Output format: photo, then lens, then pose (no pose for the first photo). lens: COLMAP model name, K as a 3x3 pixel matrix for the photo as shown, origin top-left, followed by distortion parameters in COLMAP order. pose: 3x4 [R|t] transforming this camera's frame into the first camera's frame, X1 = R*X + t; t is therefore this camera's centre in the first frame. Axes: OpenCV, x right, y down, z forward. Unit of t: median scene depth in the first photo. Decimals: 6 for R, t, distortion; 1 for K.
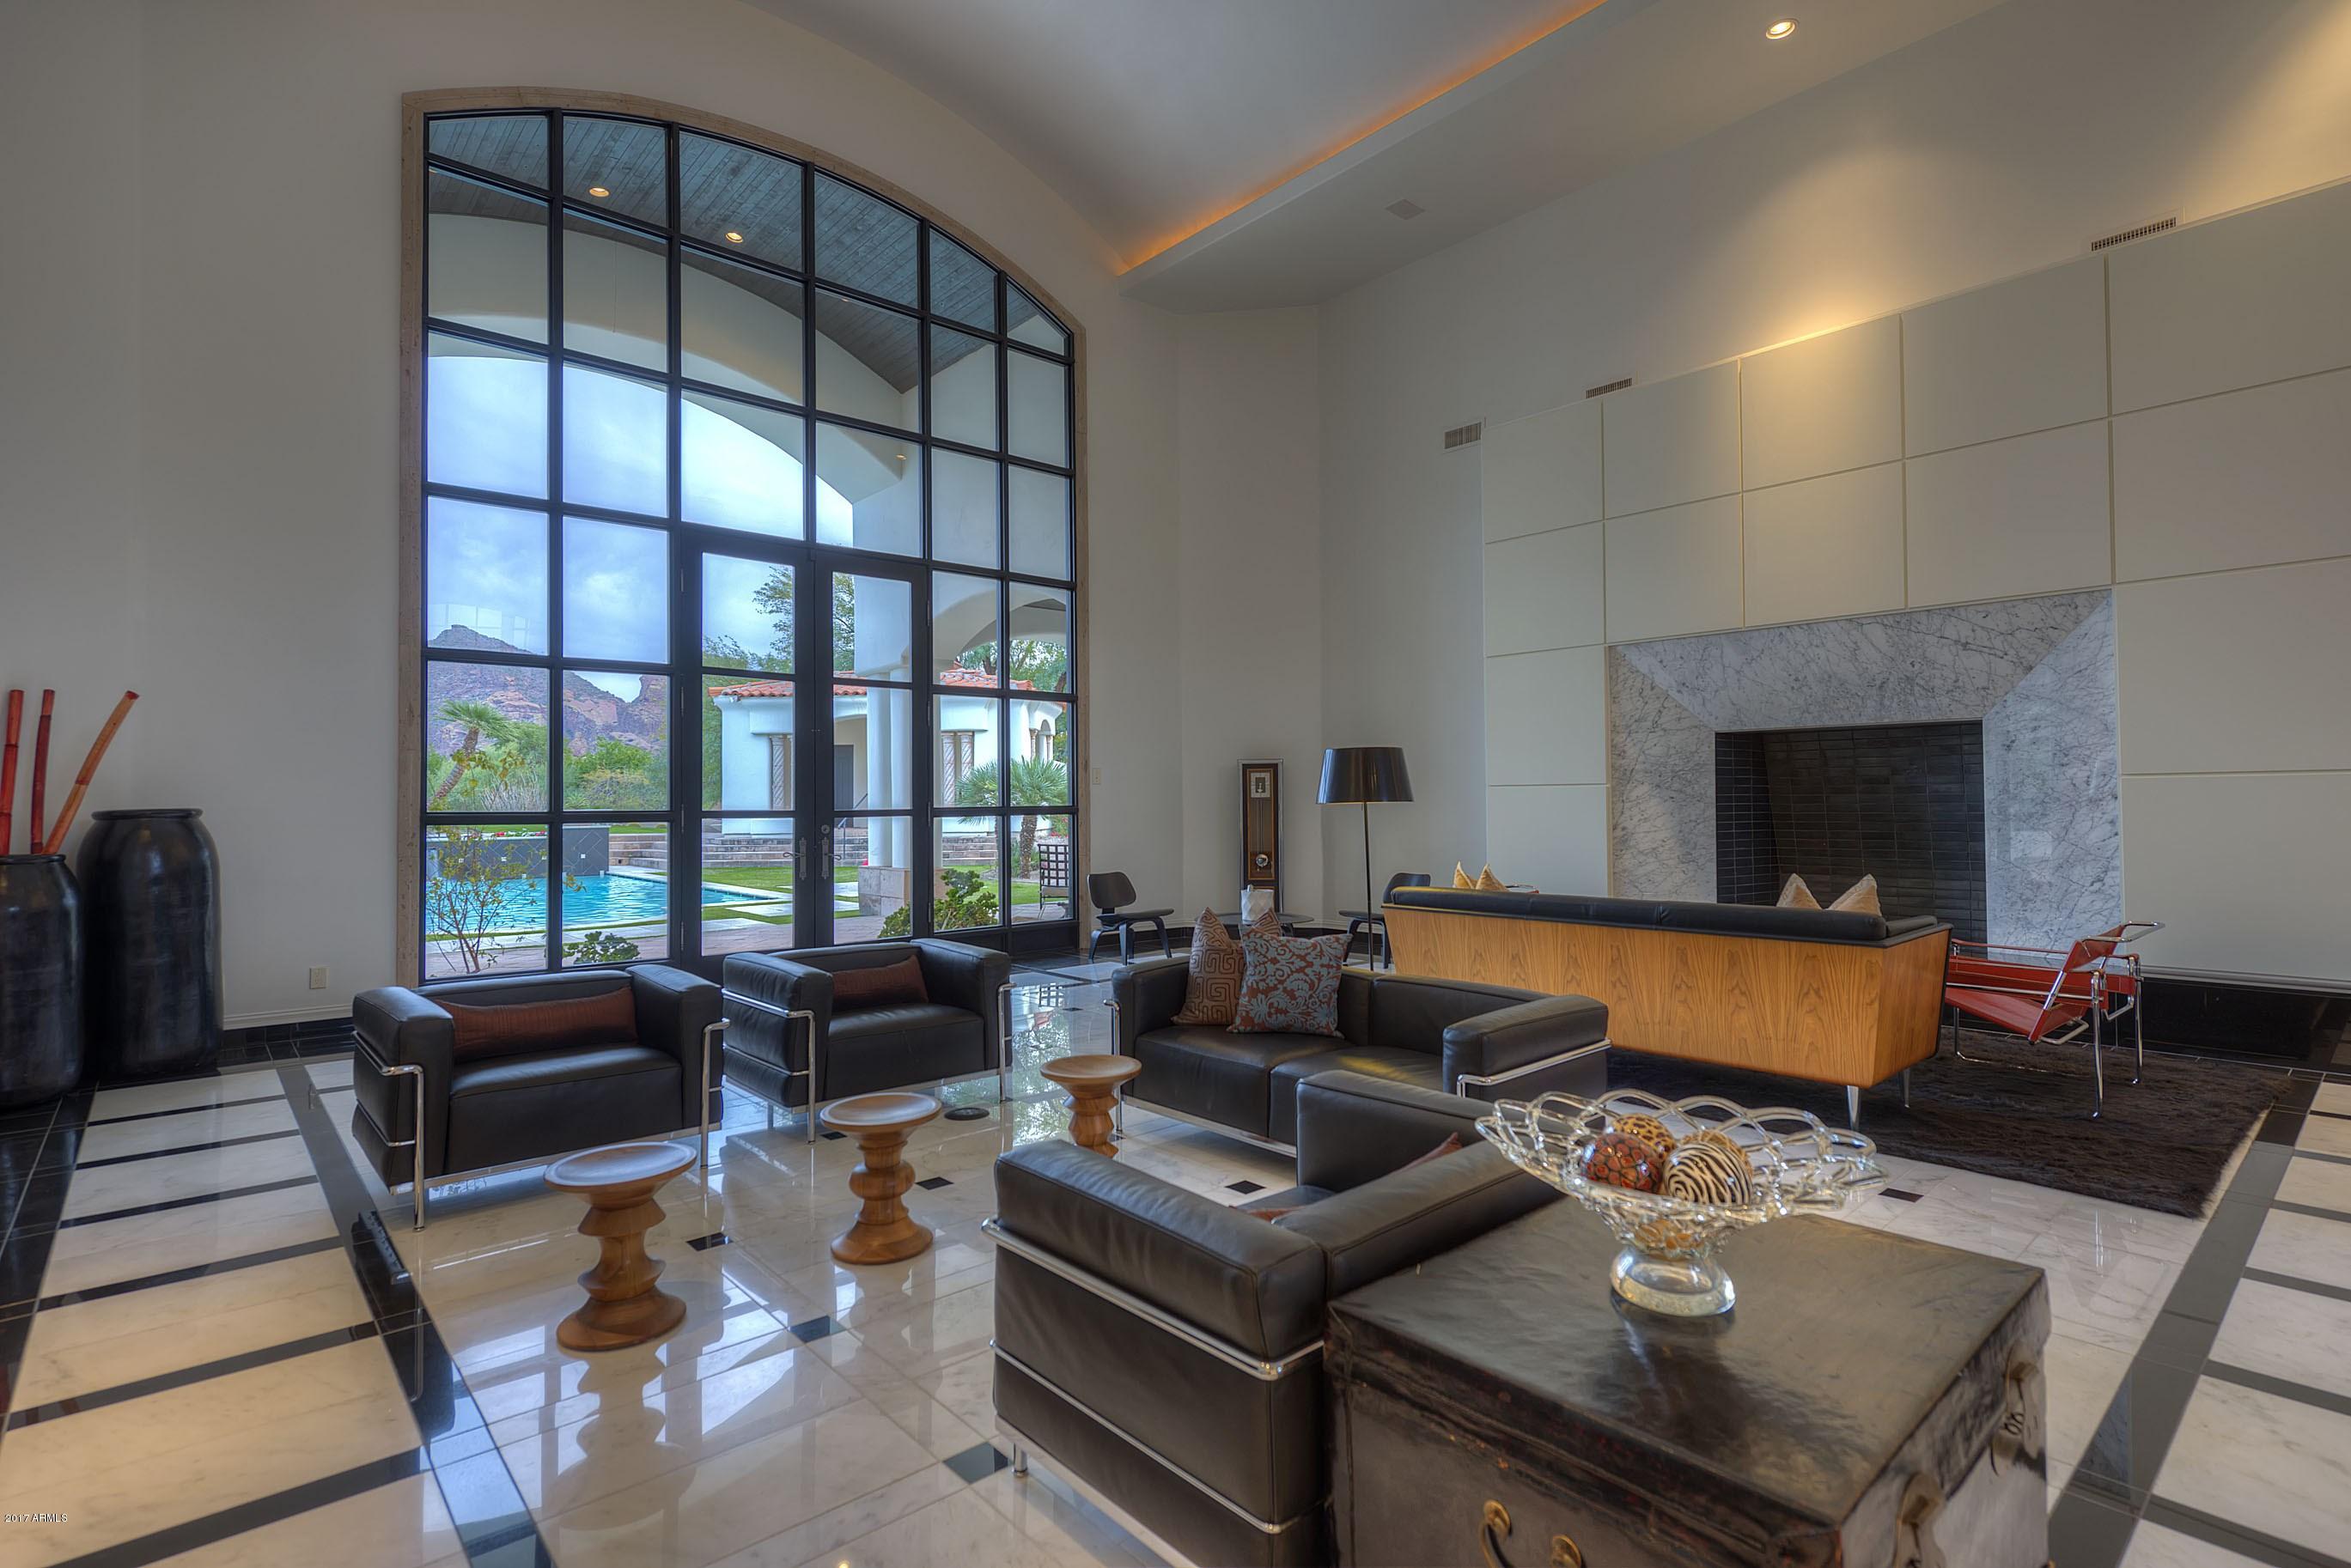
lens RADIAL K [[1124.0, 0, 1175.5], [0, 1124.0, 784.0], [0, 0, 1]] dist [0.001092, 0.000149]
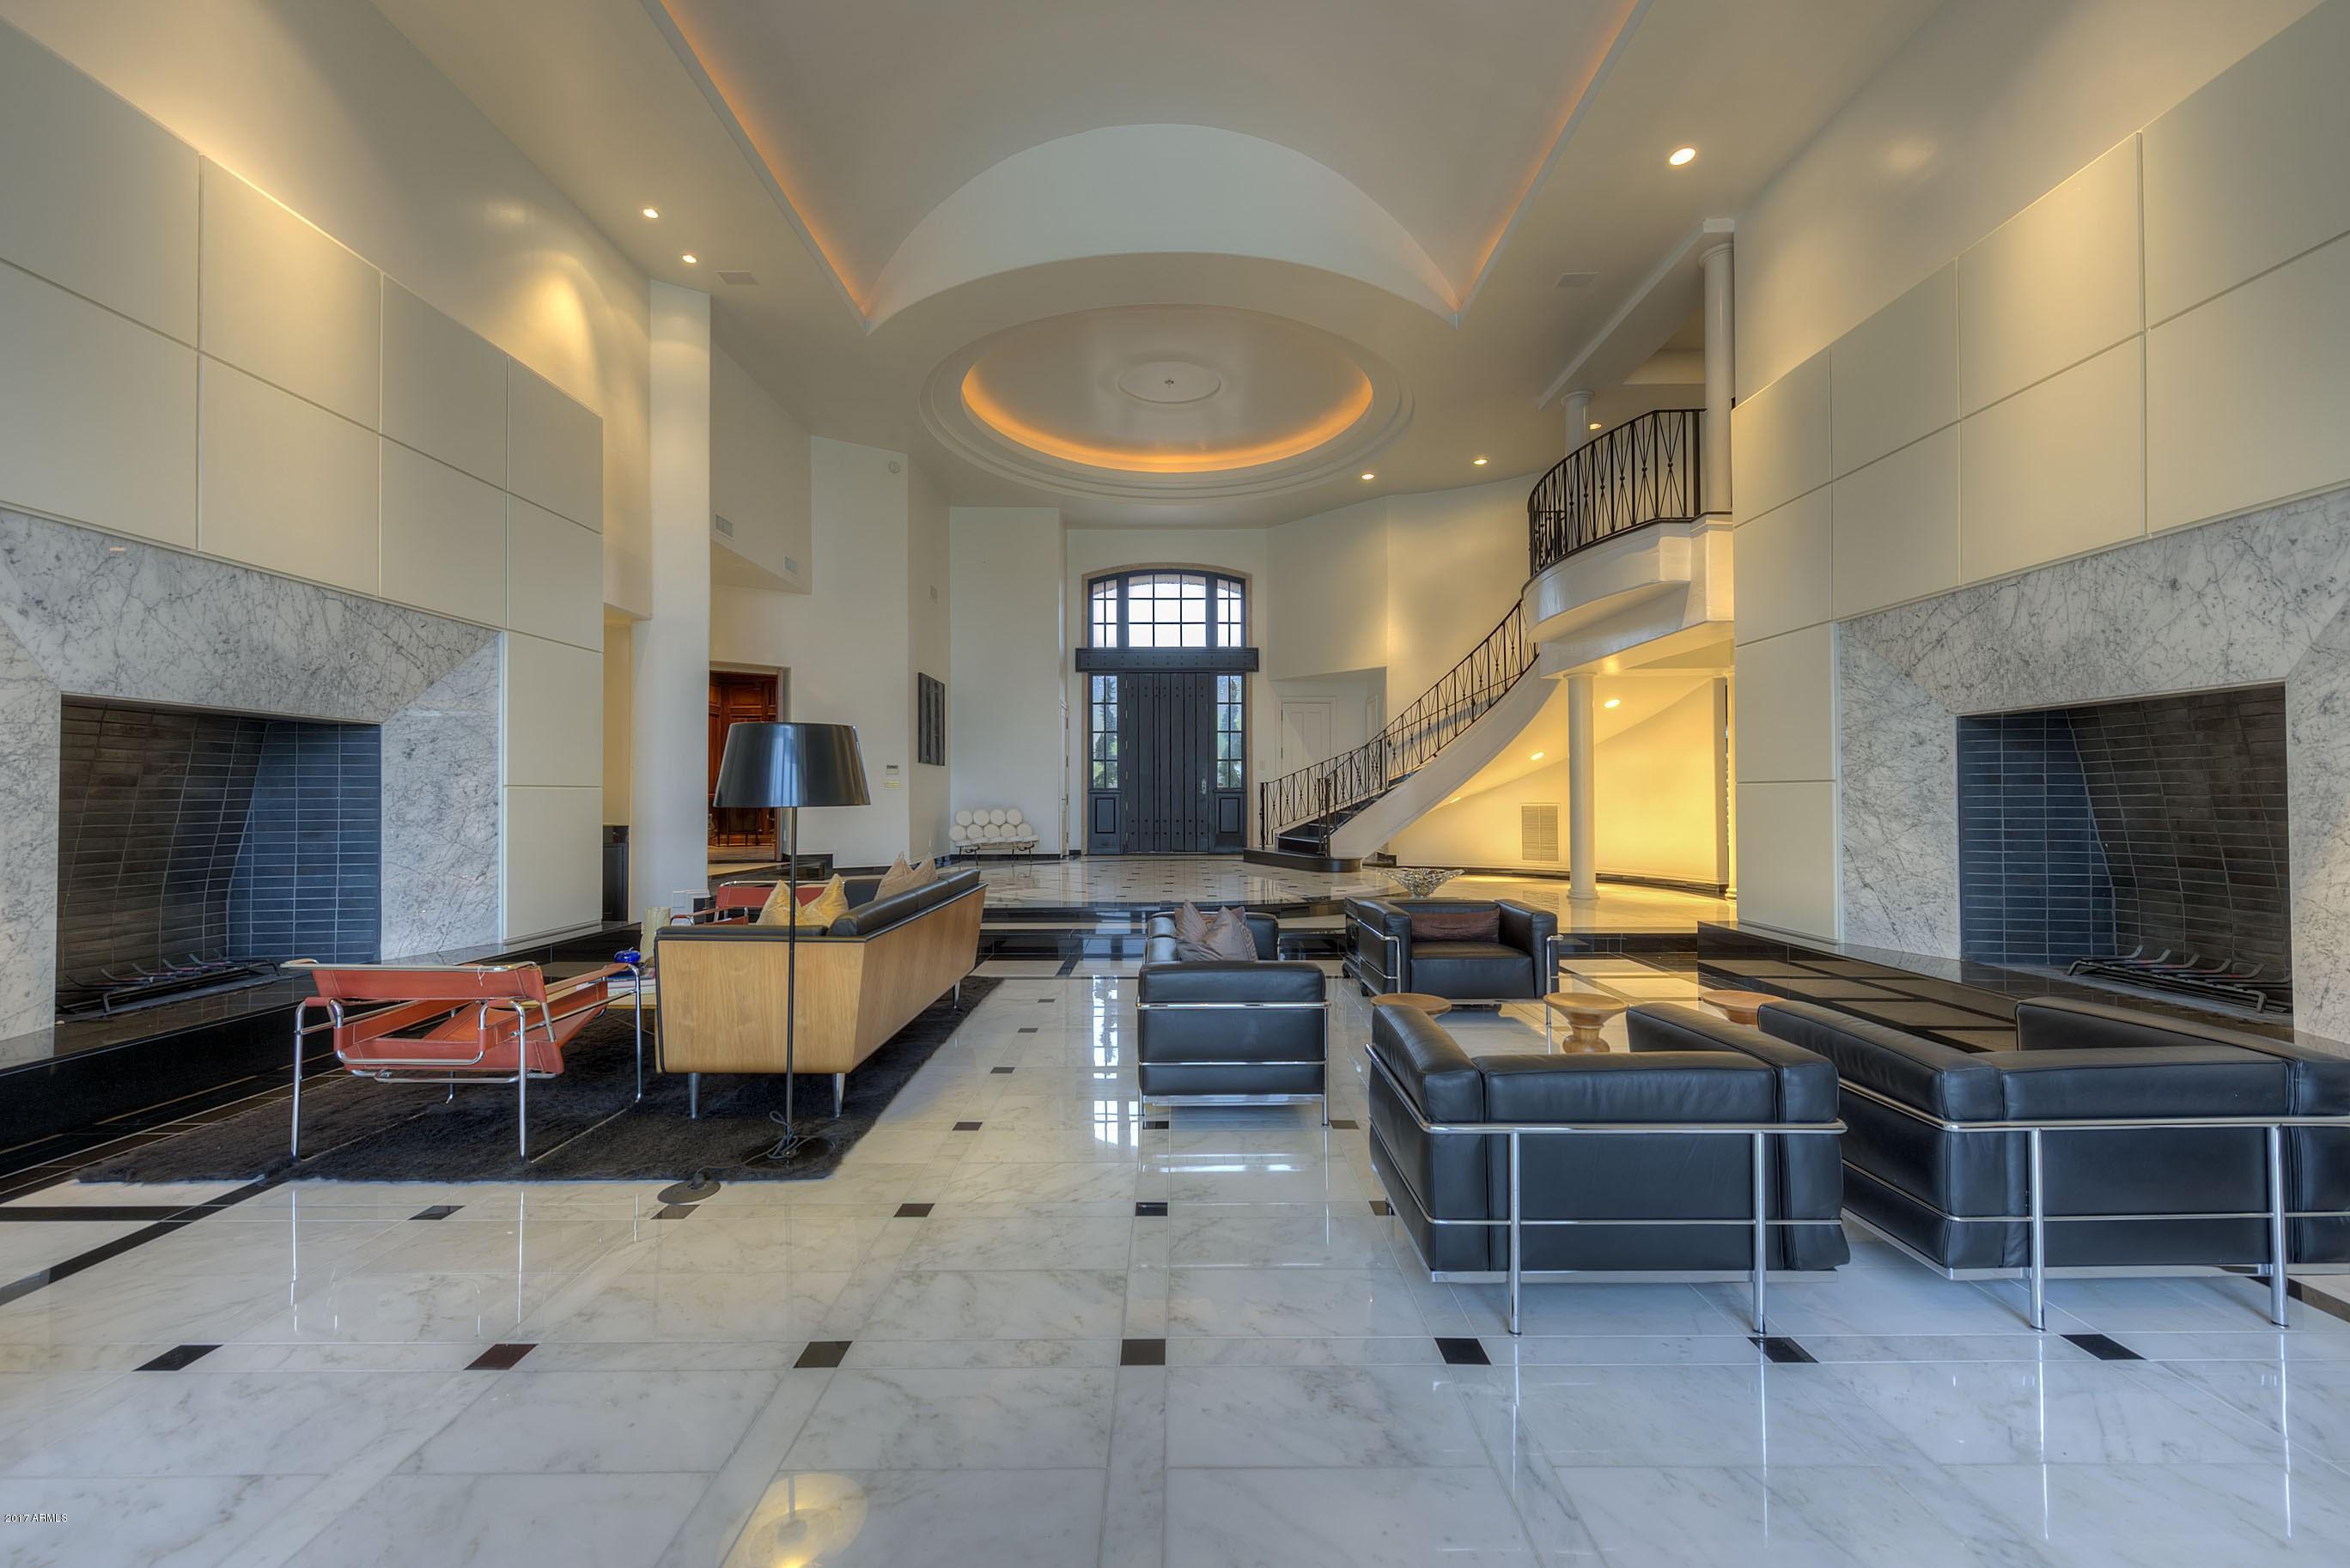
lens RADIAL K [[933.0, 0, 1175.0], [0, 933.0, 784.0], [0, 0, 1]] dist [0.002440, -0.000147]
pose [[-0.750881, 0.018541, 0.660178, -0.346283], [-0.004392, 0.999444, -0.033065, 0.018789], [-0.660423, -0.027728, -0.750381, 1.177522]]
